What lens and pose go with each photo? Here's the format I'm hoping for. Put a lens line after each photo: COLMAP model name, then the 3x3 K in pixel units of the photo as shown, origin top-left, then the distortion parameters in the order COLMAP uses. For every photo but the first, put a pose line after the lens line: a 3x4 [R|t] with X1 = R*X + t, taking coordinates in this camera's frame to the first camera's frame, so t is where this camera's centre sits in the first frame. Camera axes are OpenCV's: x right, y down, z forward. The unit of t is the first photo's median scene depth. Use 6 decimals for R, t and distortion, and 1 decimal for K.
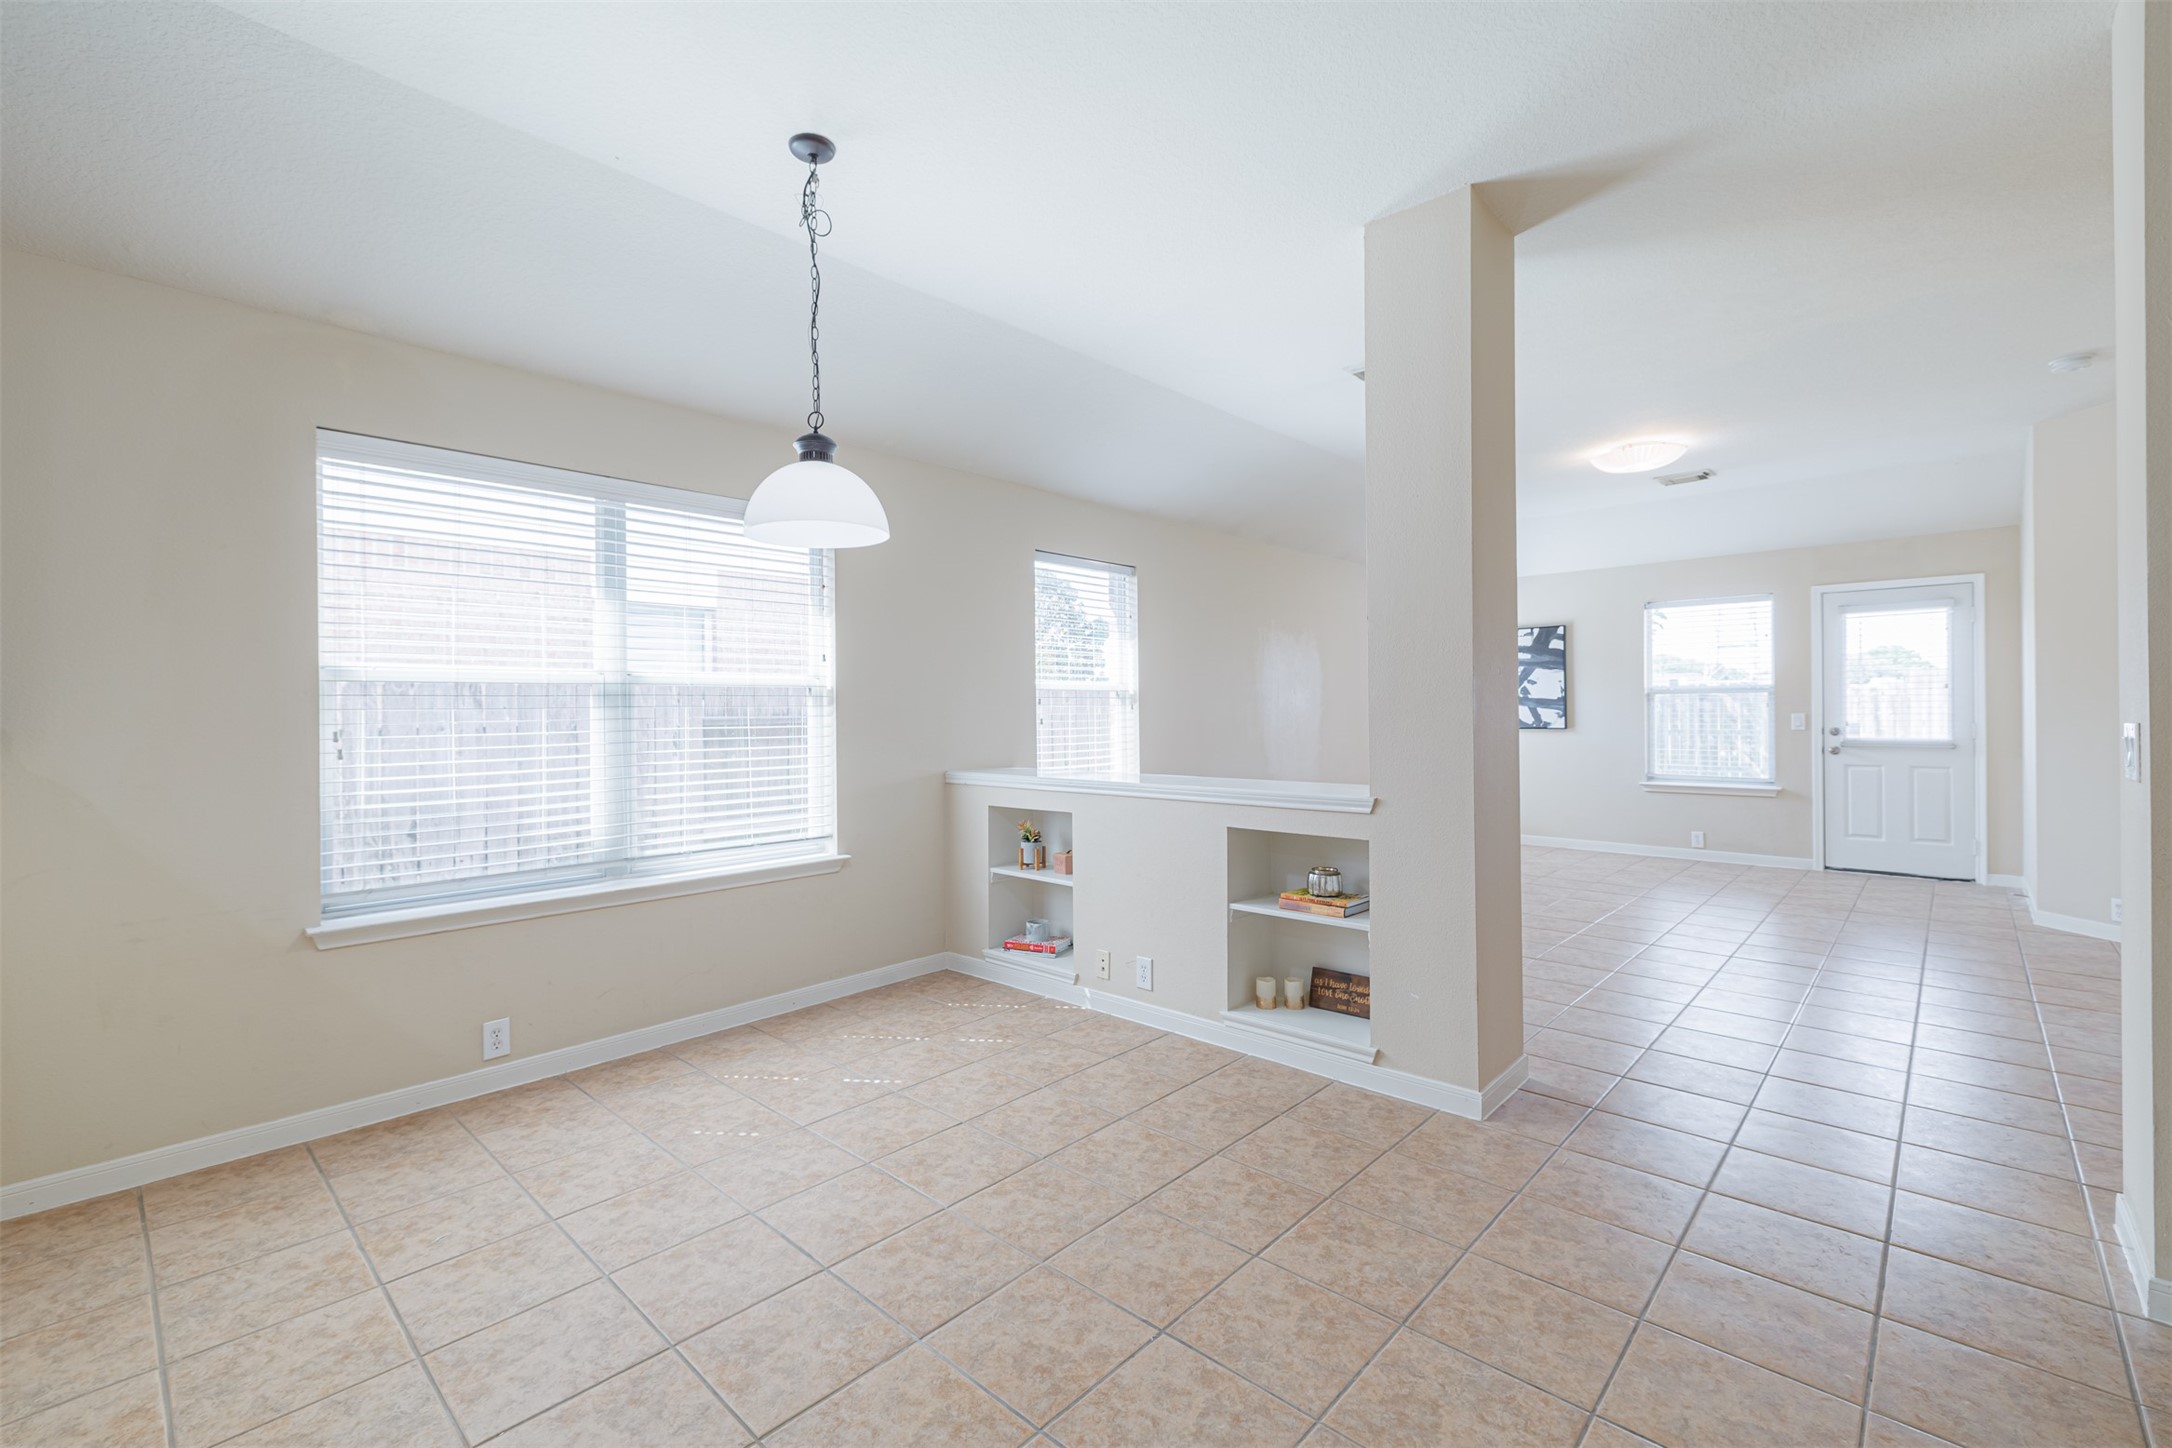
lens RADIAL K [[918.5, 0, 1083.5], [0, 918.5, 717.4], [0, 0, 1]] dist [0.016976, -0.003372]
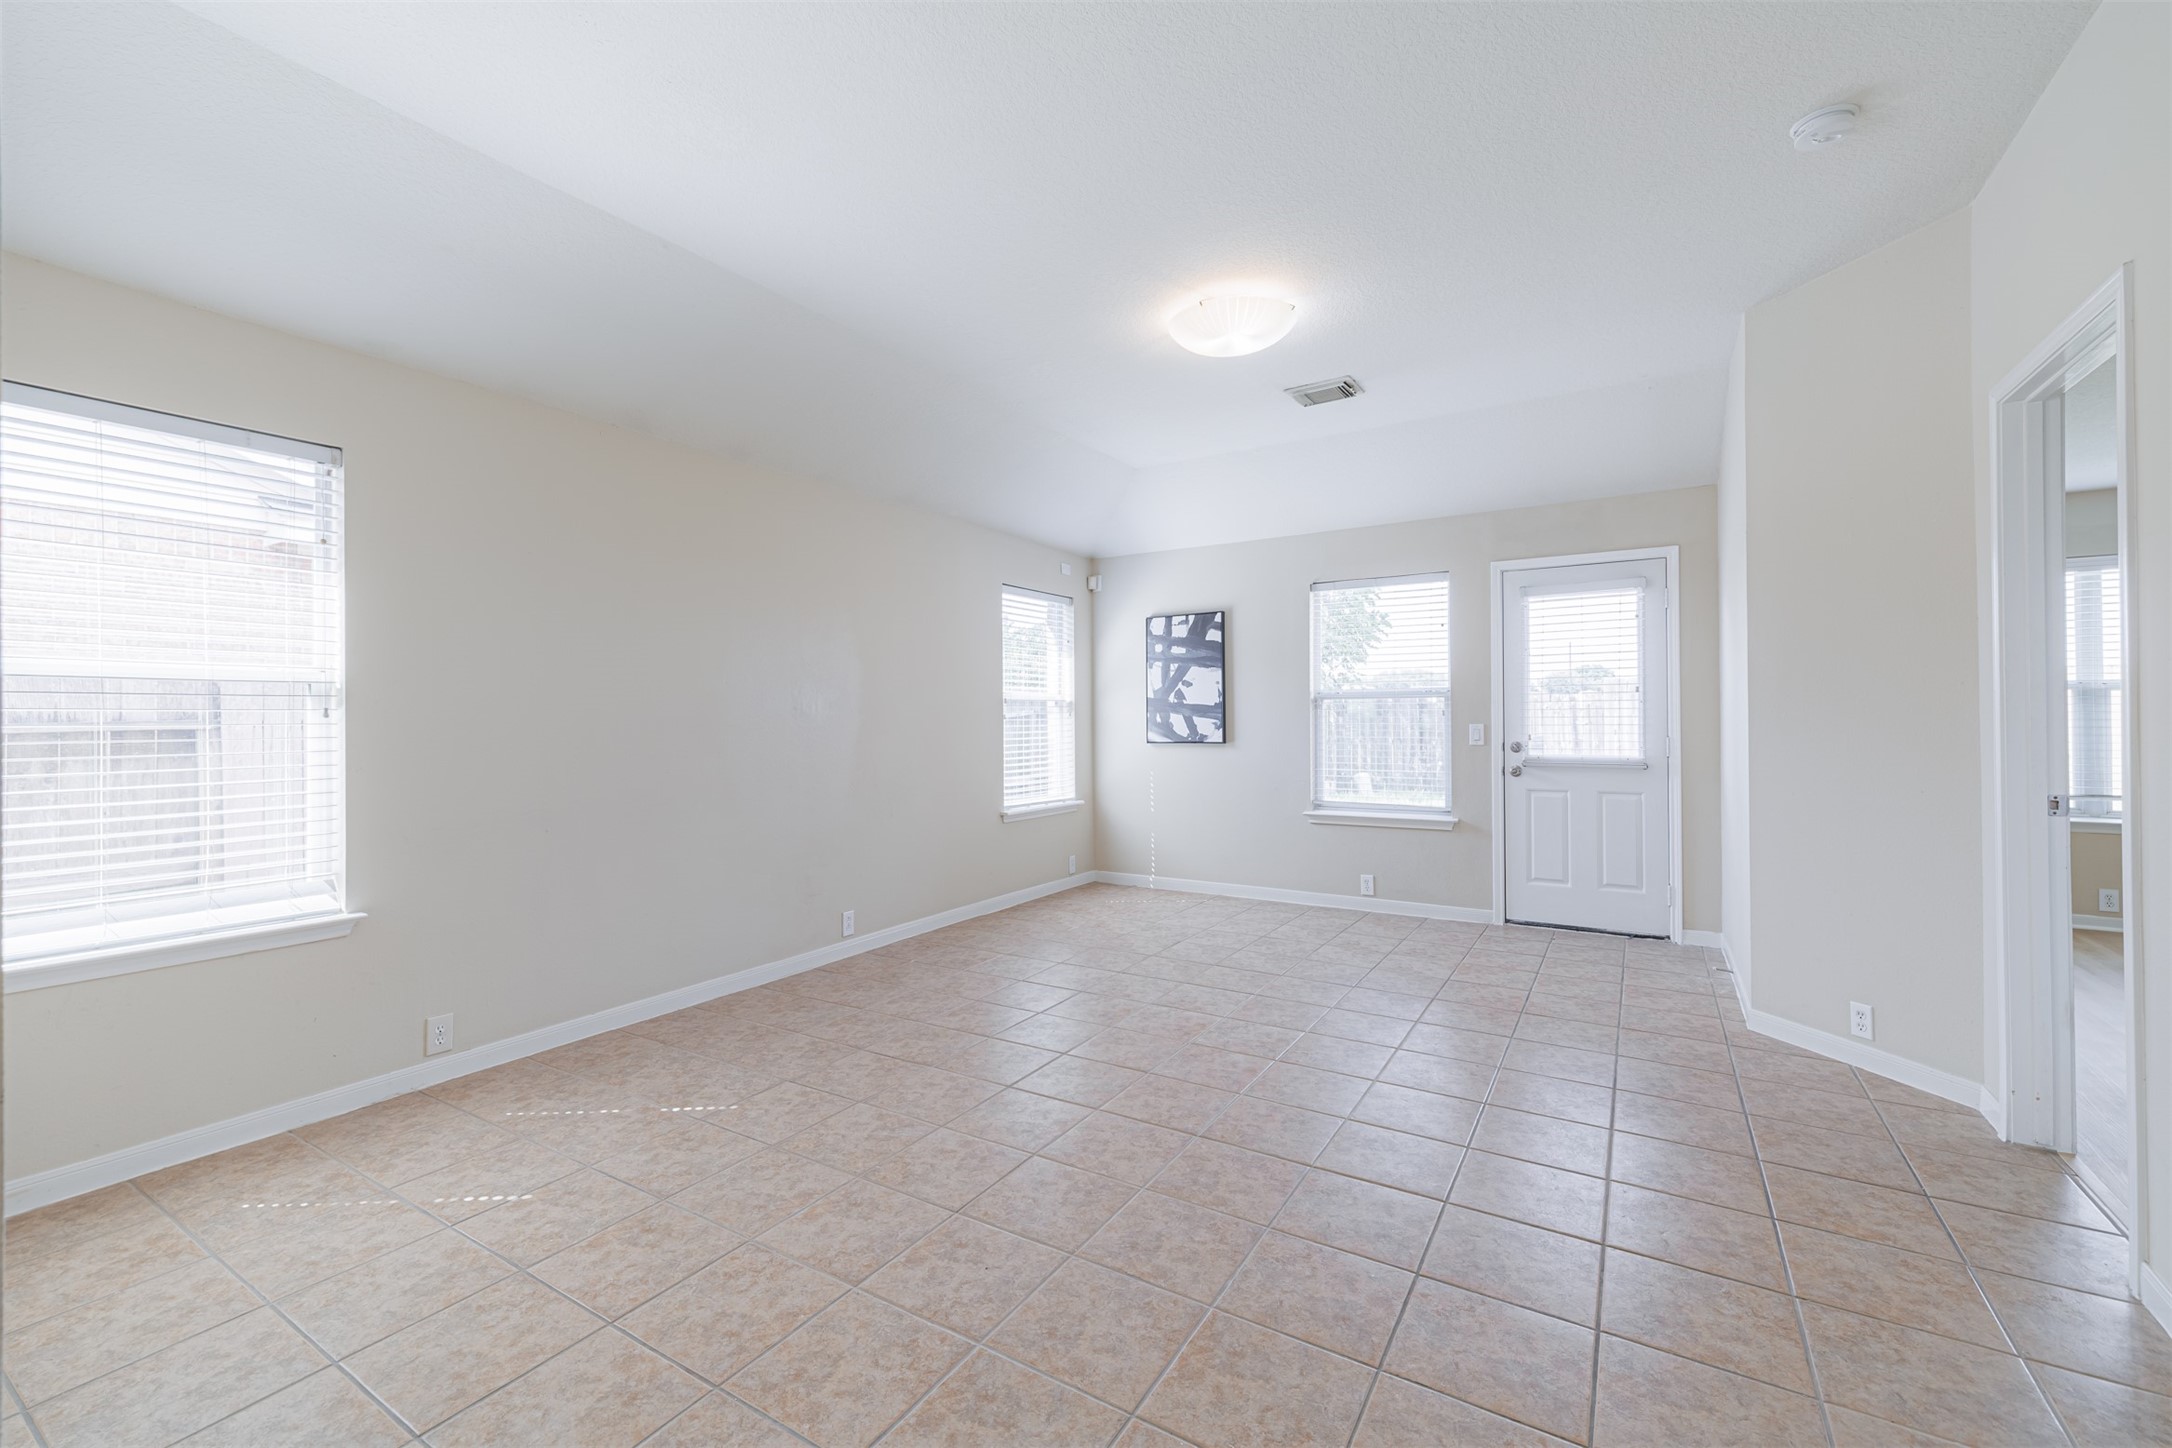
lens RADIAL K [[918.5, 0, 1072.3], [0, 918.5, 714.5], [0, 0, 1]] dist [0.016976, -0.003372]
pose [[0.983391, 0.001218, 0.181498, 0.130260], [0.000101, 0.999974, -0.007261, -0.003139], [-0.181502, 0.007159, 0.983364, 0.131020]]
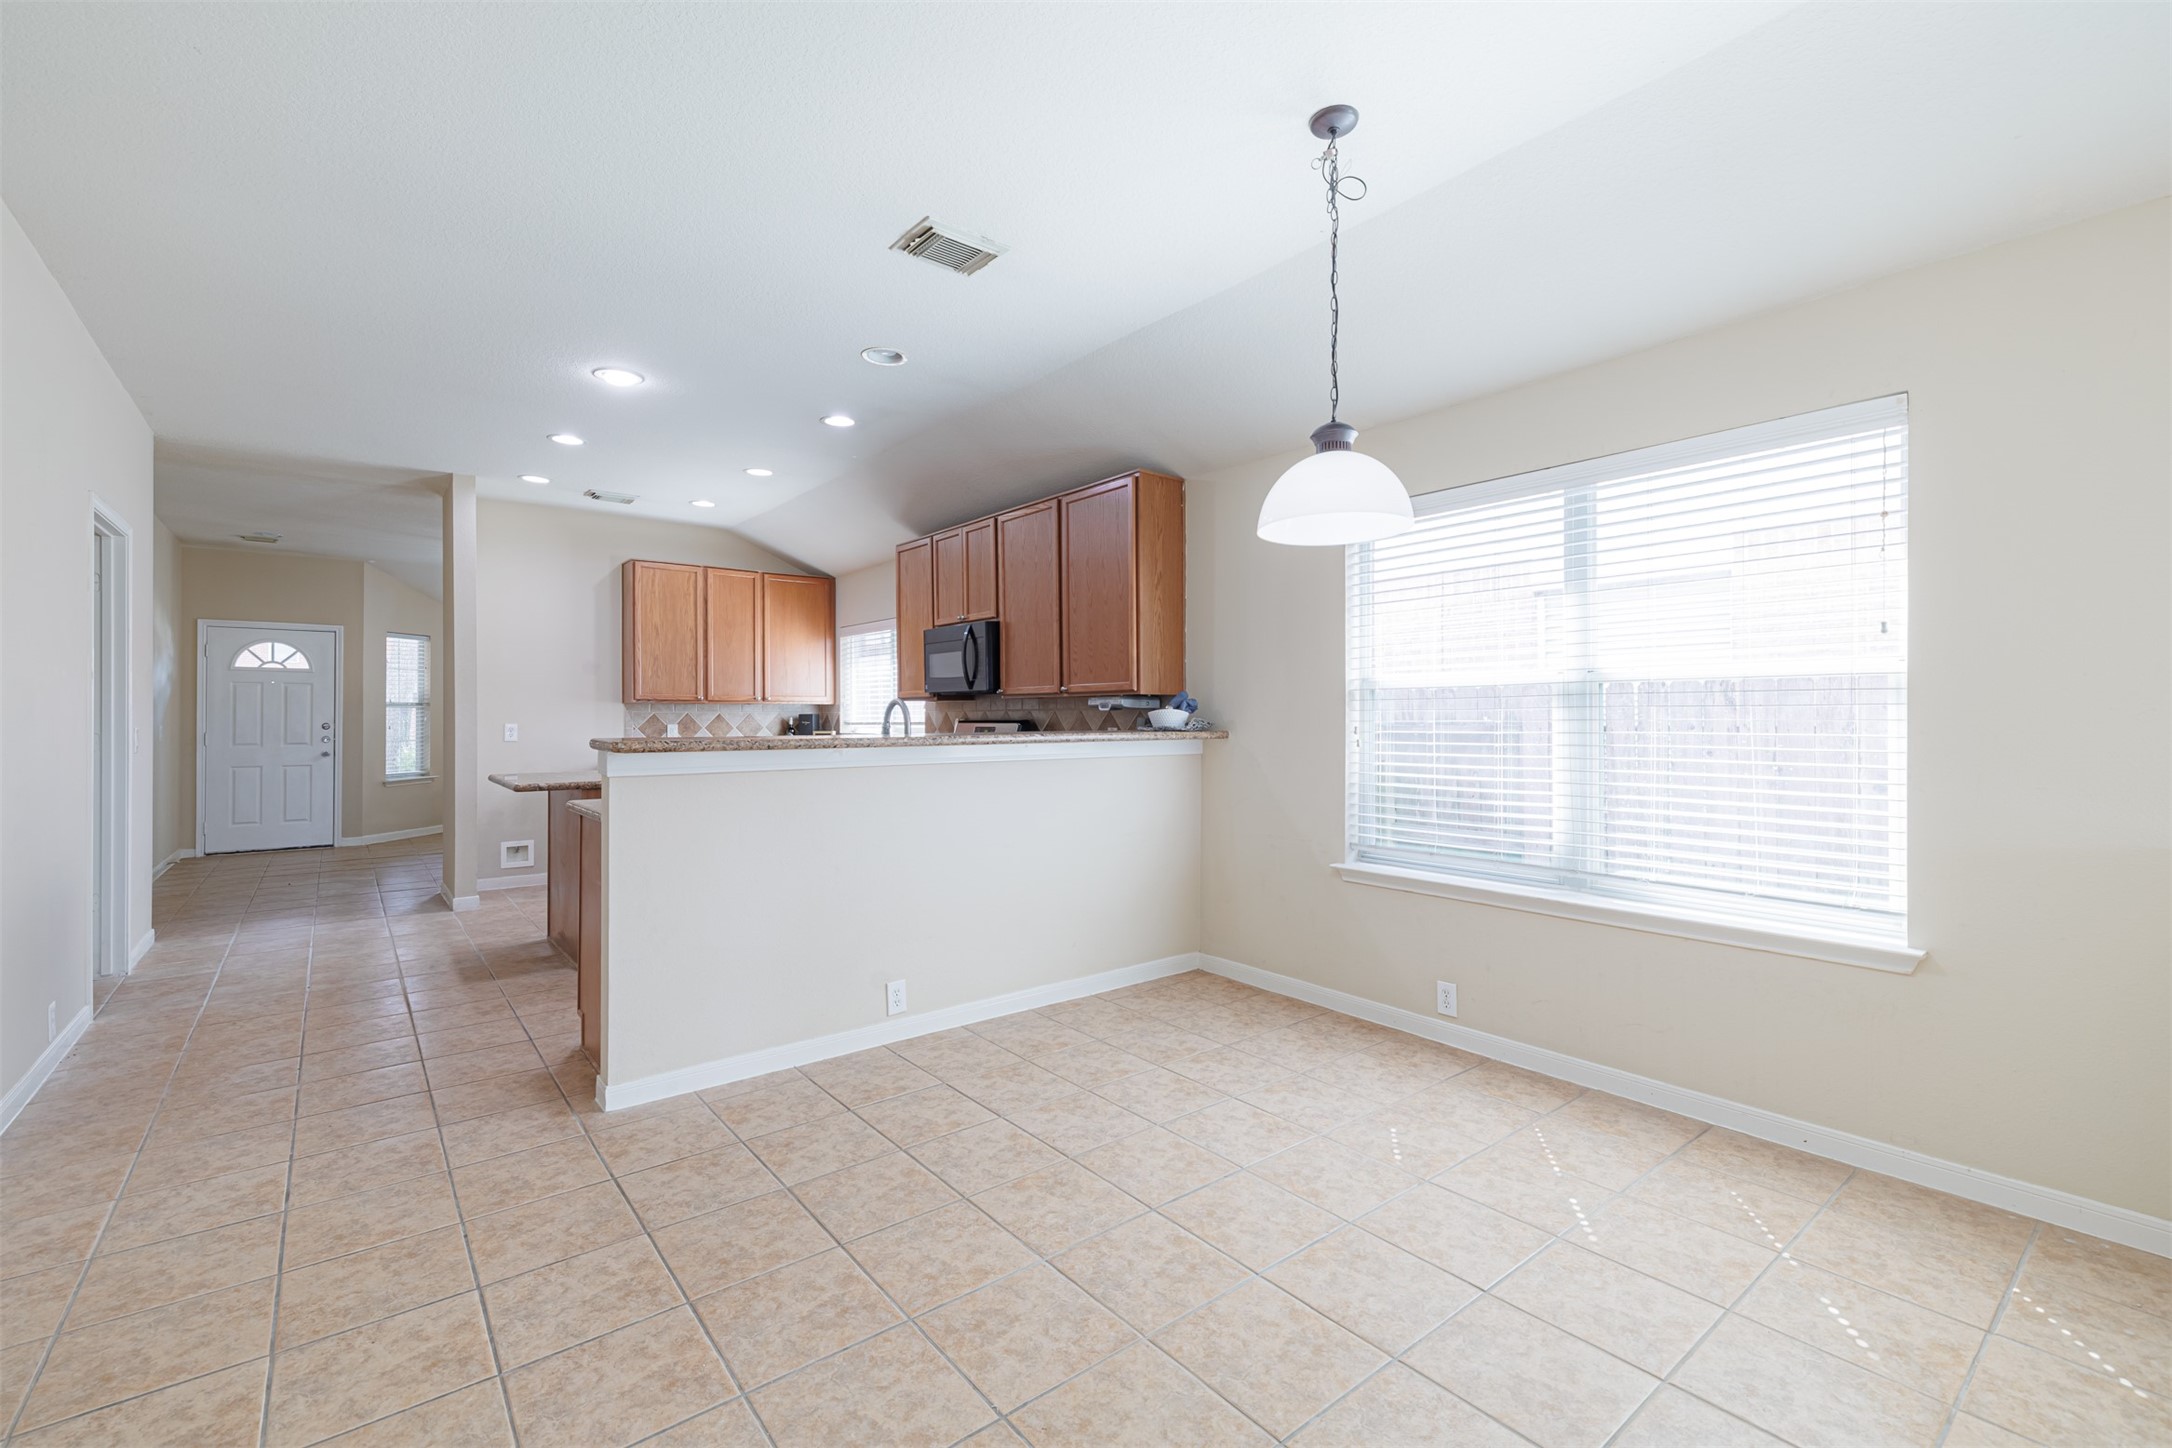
lens RADIAL K [[918.5, 0, 1055.5], [0, 918.5, 722.4], [0, 0, 1]] dist [0.016976, -0.003372]
pose [[-0.160901, 0.015299, -0.986852, 0.861545], [-0.000588, 0.999878, 0.015597, -0.016968], [0.986970, 0.003090, -0.160873, 1.083928]]
